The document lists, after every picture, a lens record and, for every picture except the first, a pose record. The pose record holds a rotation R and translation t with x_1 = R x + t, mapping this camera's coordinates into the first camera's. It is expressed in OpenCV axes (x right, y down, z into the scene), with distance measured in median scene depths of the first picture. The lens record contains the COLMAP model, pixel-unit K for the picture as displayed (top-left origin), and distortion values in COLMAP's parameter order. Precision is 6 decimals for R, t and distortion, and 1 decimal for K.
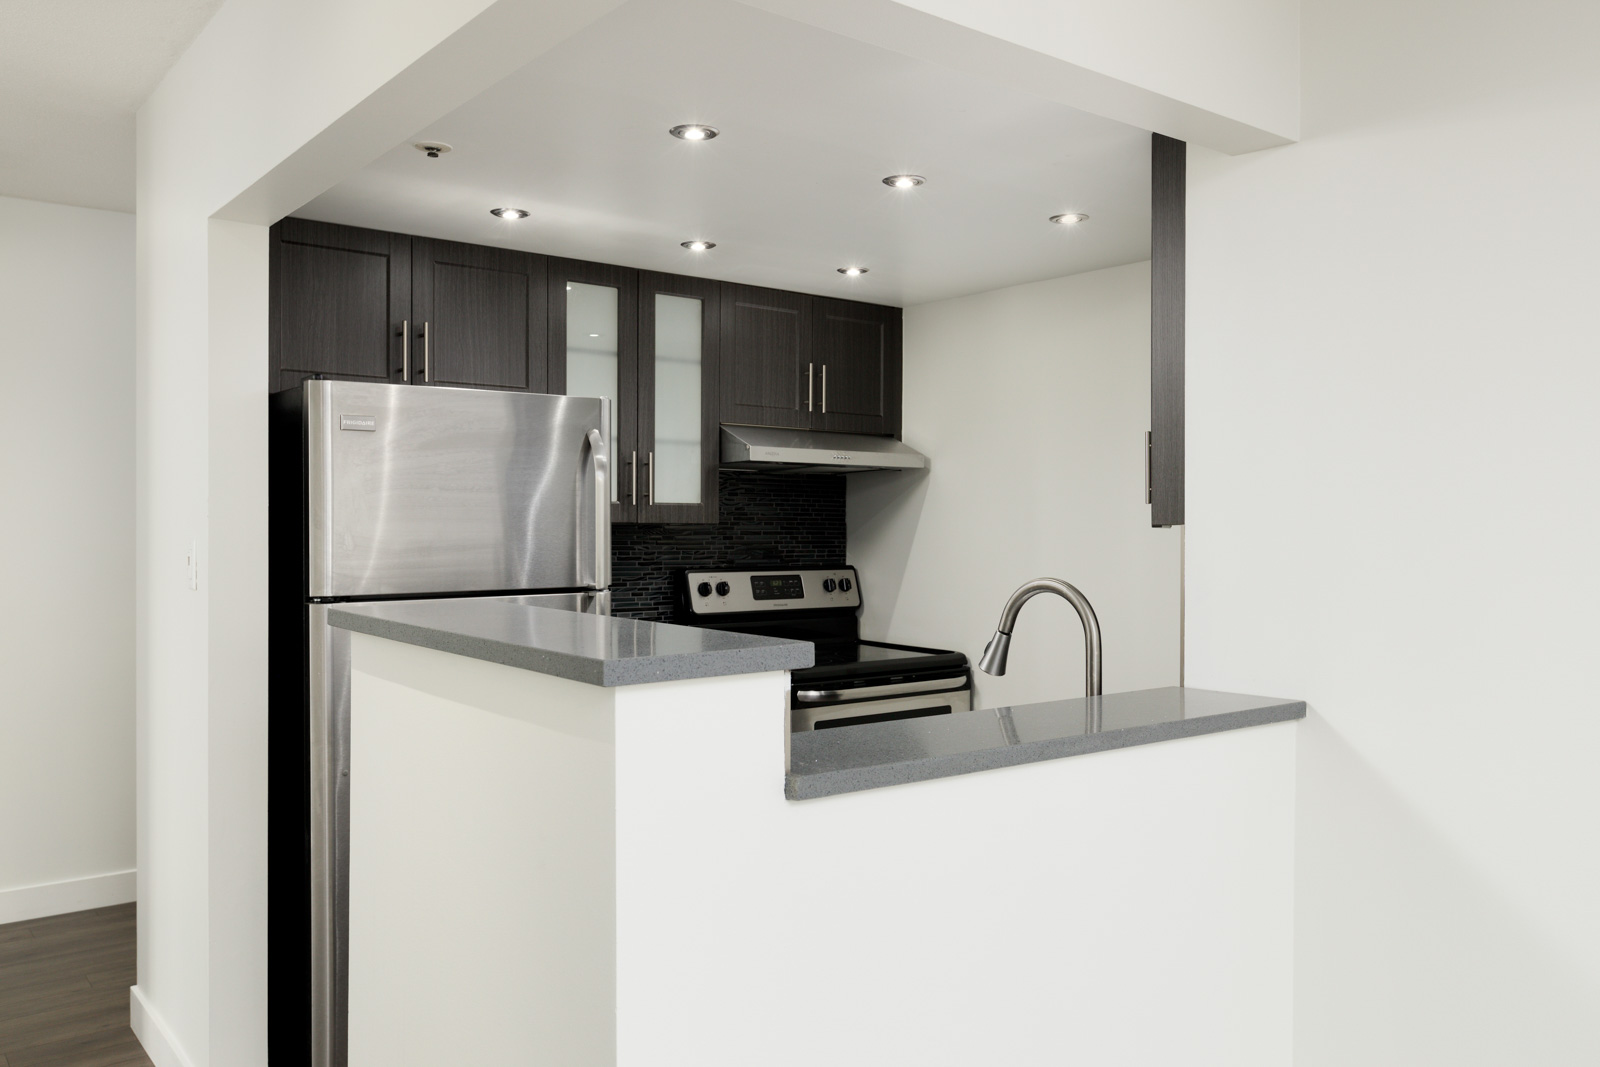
lens RADIAL K [[1259.0, 0, 801.5], [0, 1259.0, 533.8], [0, 0, 1]] dist [0.003718, 0.000172]
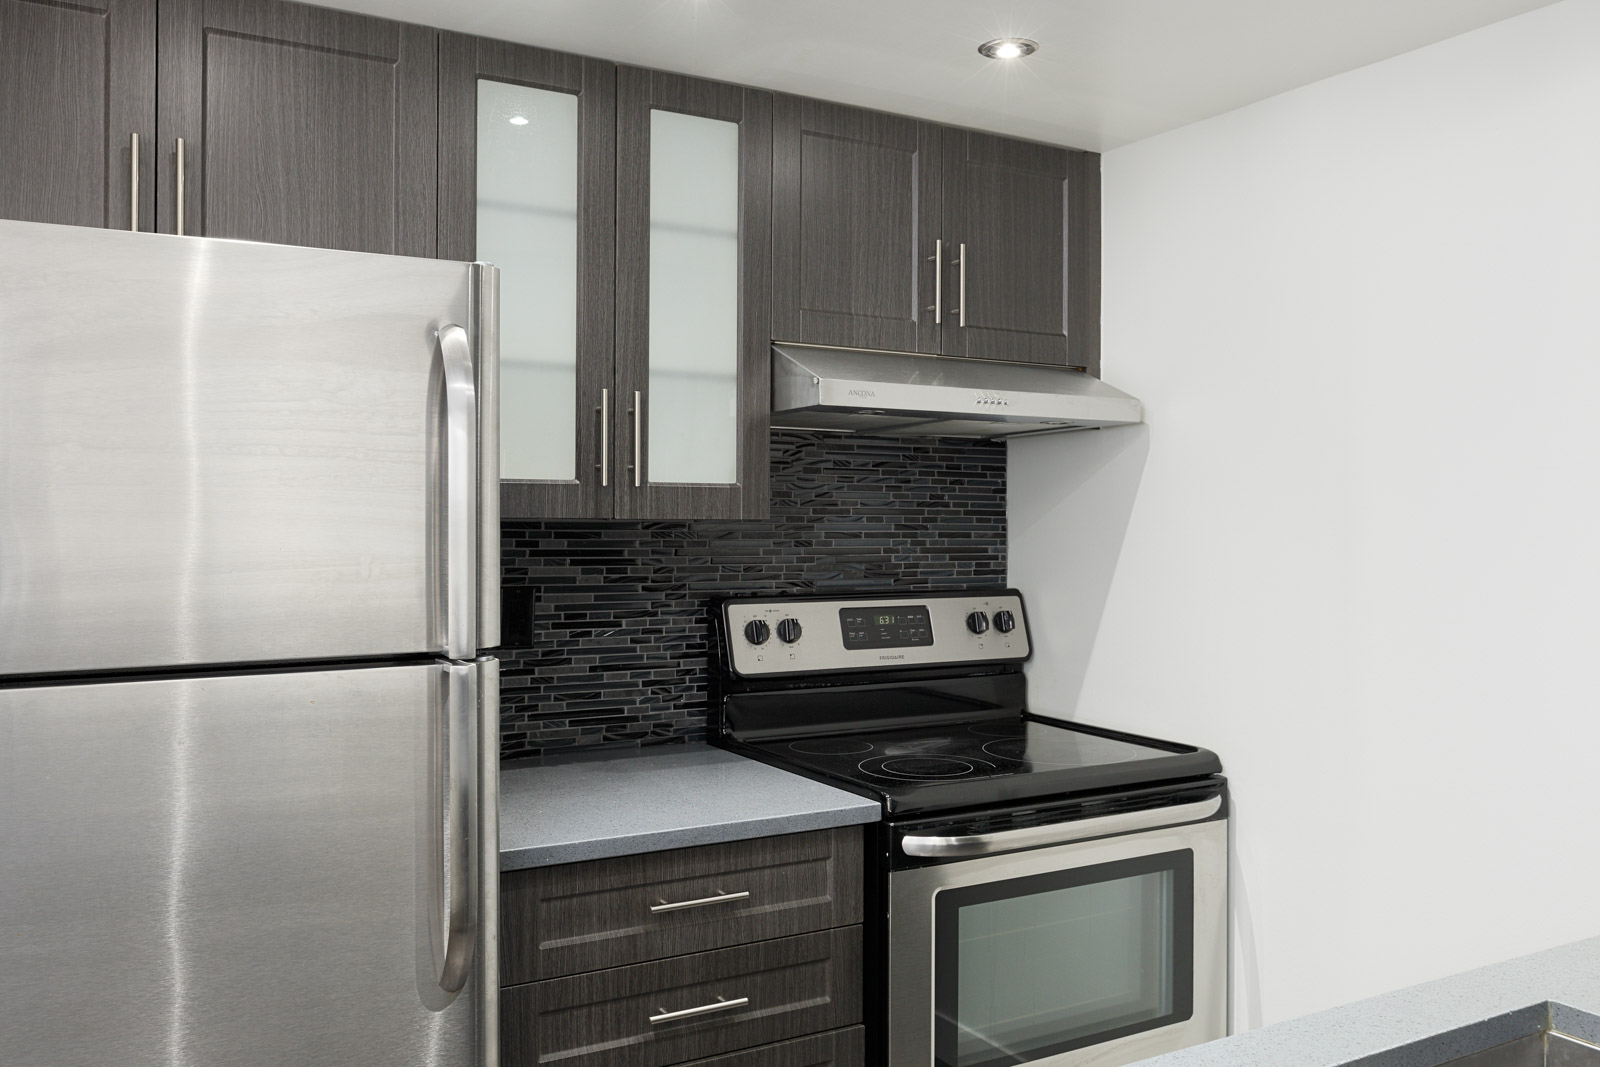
lens RADIAL K [[1334.9, 0, 794.5], [0, 1334.9, 499.4], [0, 0, 1]] dist [-0.002456, -0.000390]
pose [[0.990289, -0.002300, -0.139004, 0.026567], [-0.000720, 0.999765, -0.021671, -0.004183], [0.139021, 0.021560, 0.990055, 0.388826]]
